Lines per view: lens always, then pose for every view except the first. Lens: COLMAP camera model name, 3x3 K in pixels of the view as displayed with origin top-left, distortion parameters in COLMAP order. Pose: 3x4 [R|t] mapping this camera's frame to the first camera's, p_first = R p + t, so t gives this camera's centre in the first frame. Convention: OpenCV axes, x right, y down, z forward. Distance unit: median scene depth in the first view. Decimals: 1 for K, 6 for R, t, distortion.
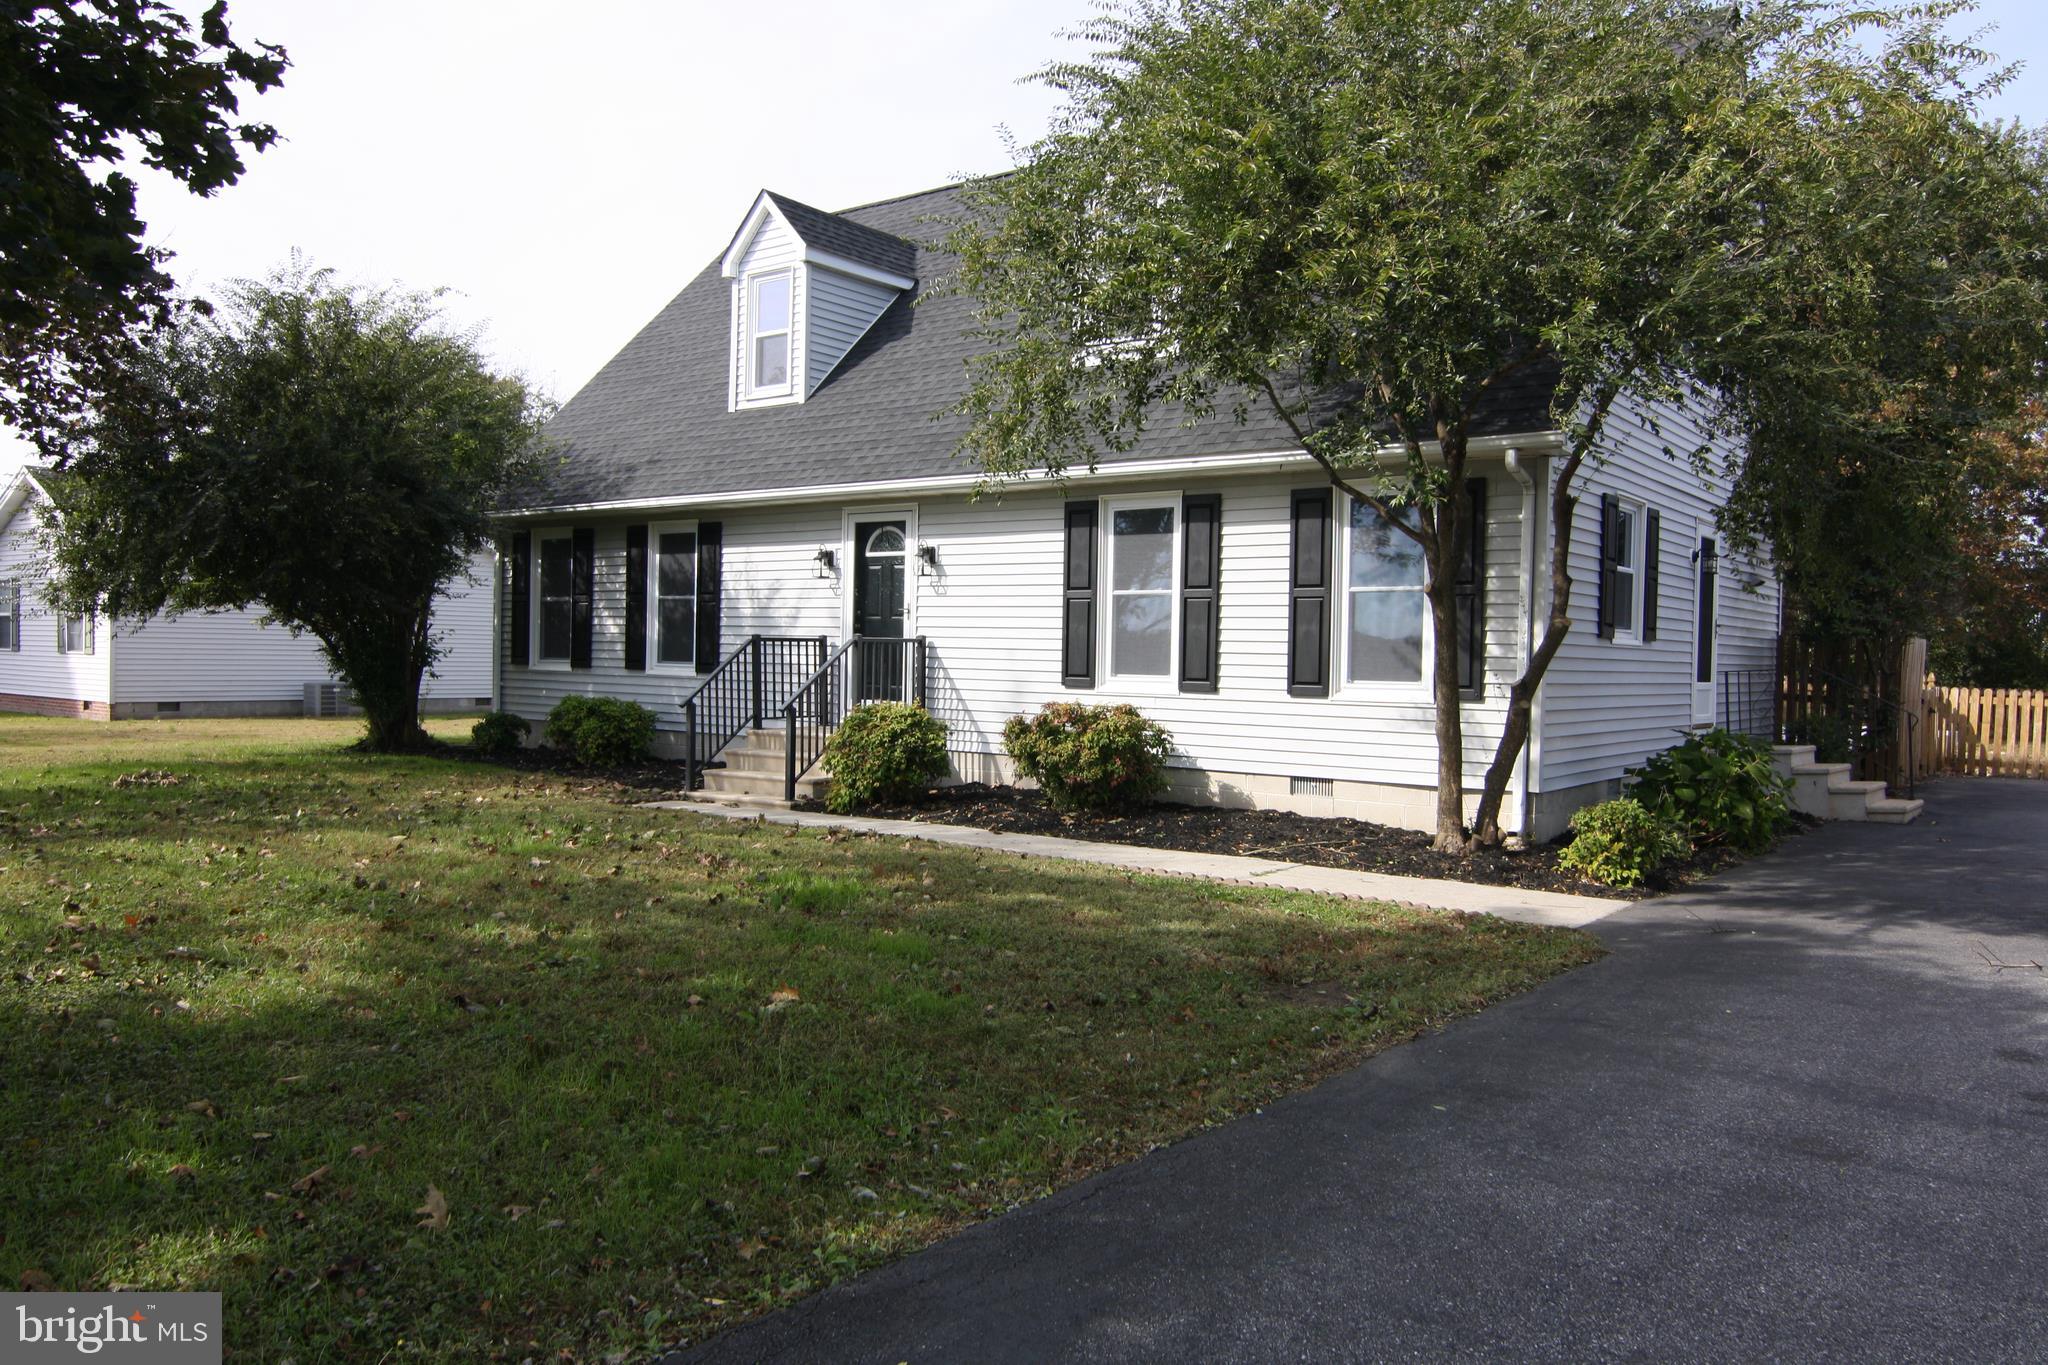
lens RADIAL K [[1464.5, 0, 1025.8], [0, 1464.5, 680.9], [0, 0, 1]] dist [0.011895, -0.031222]
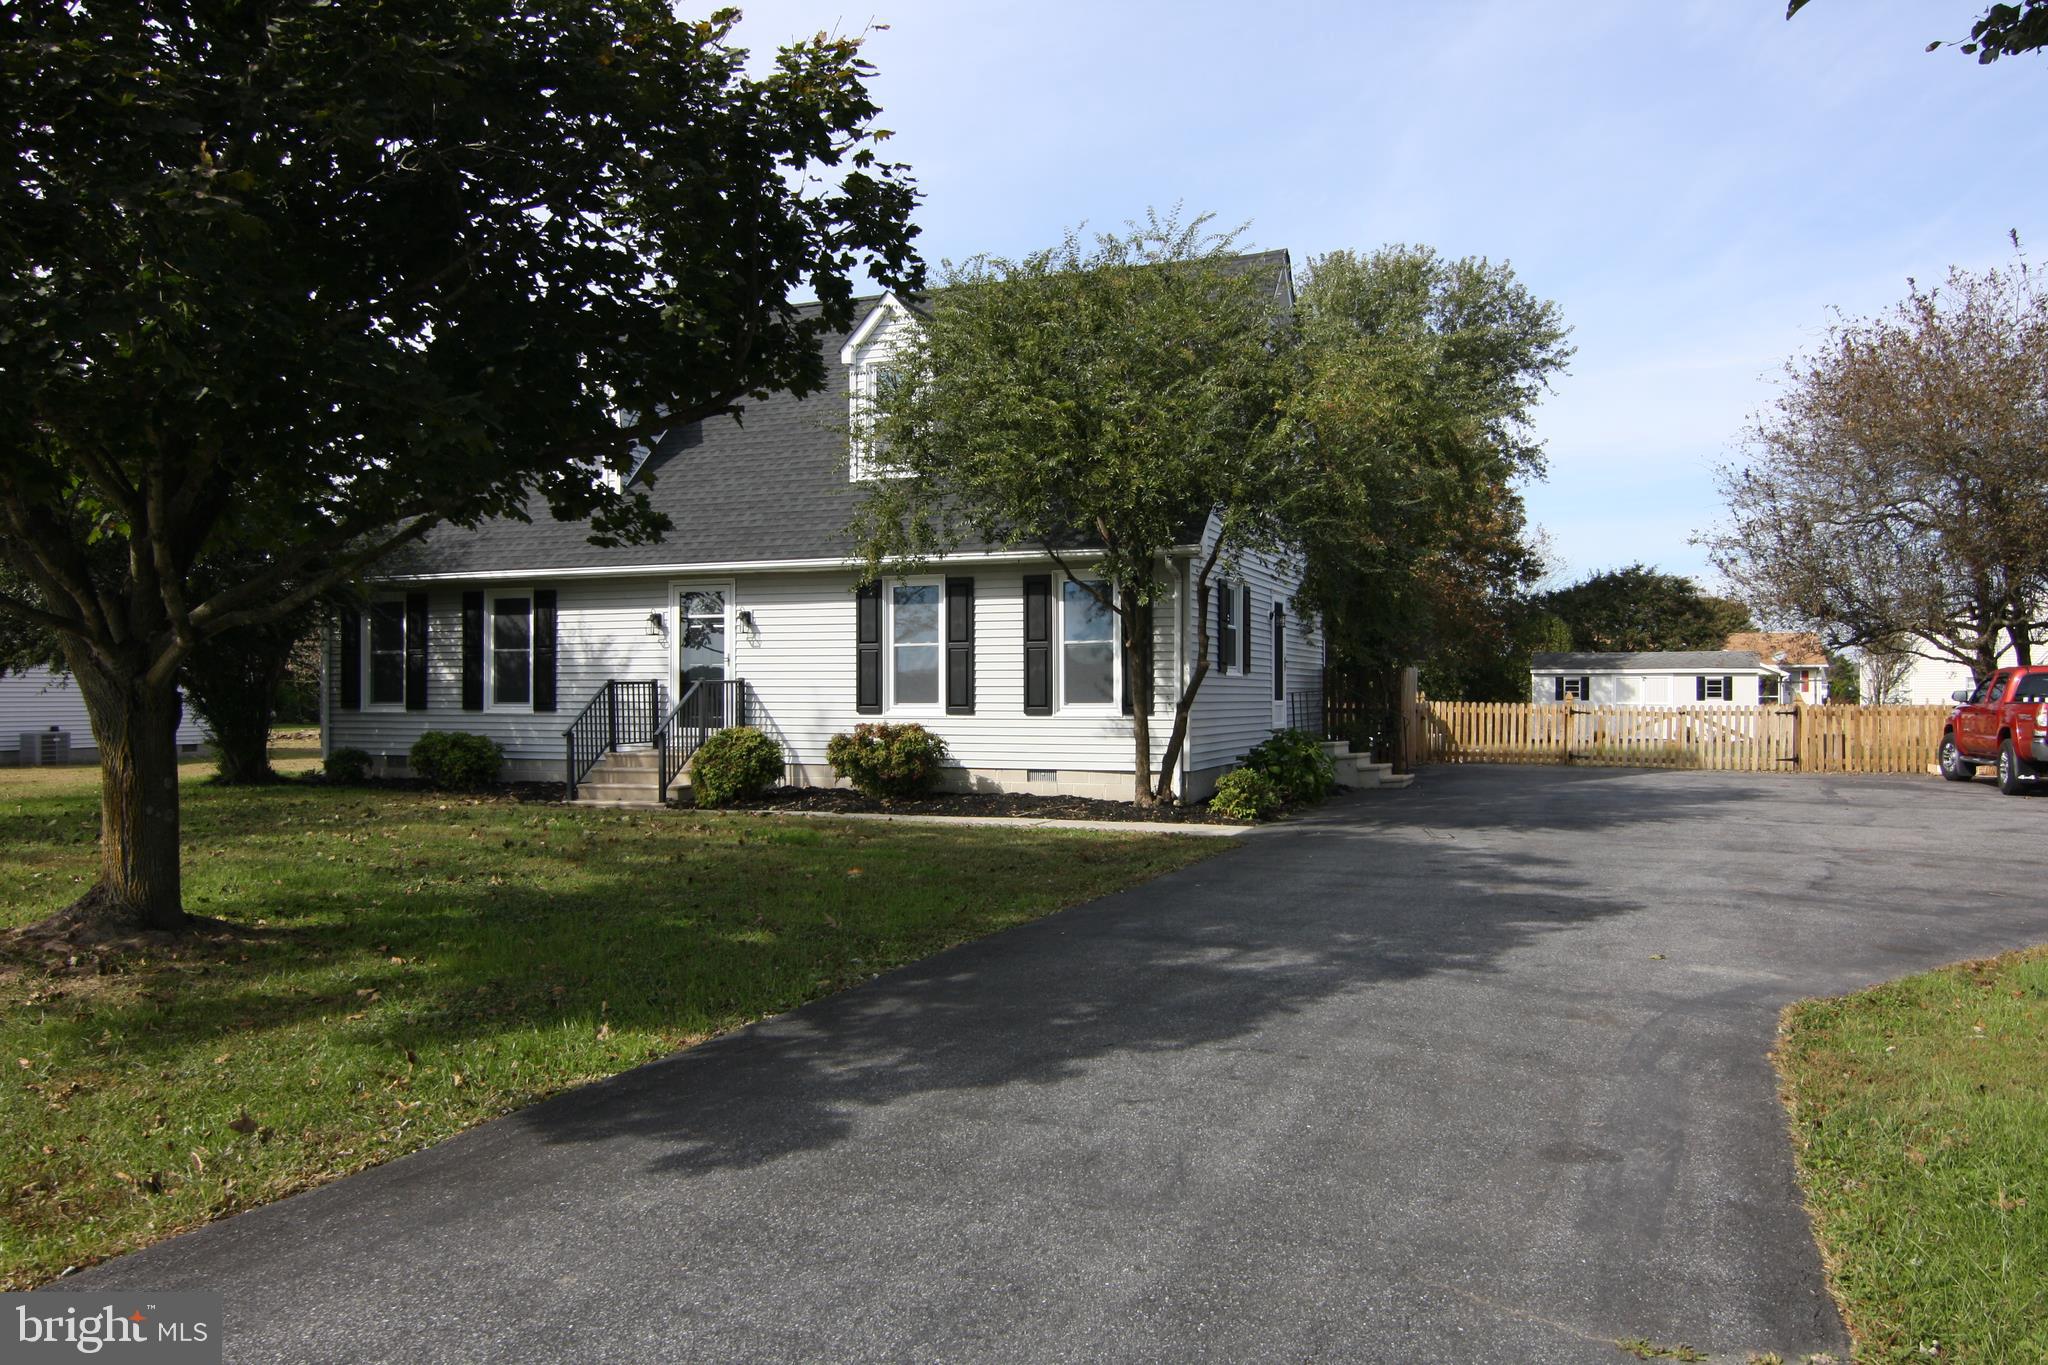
lens RADIAL K [[1464.5, 0, 1018.8], [0, 1464.5, 683.4], [0, 0, 1]] dist [0.011895, -0.031222]
pose [[0.963219, -0.018361, 0.268089, -0.204309], [0.024356, 0.999522, -0.019055, 0.006075], [-0.267611, 0.024884, 0.963206, -0.387805]]
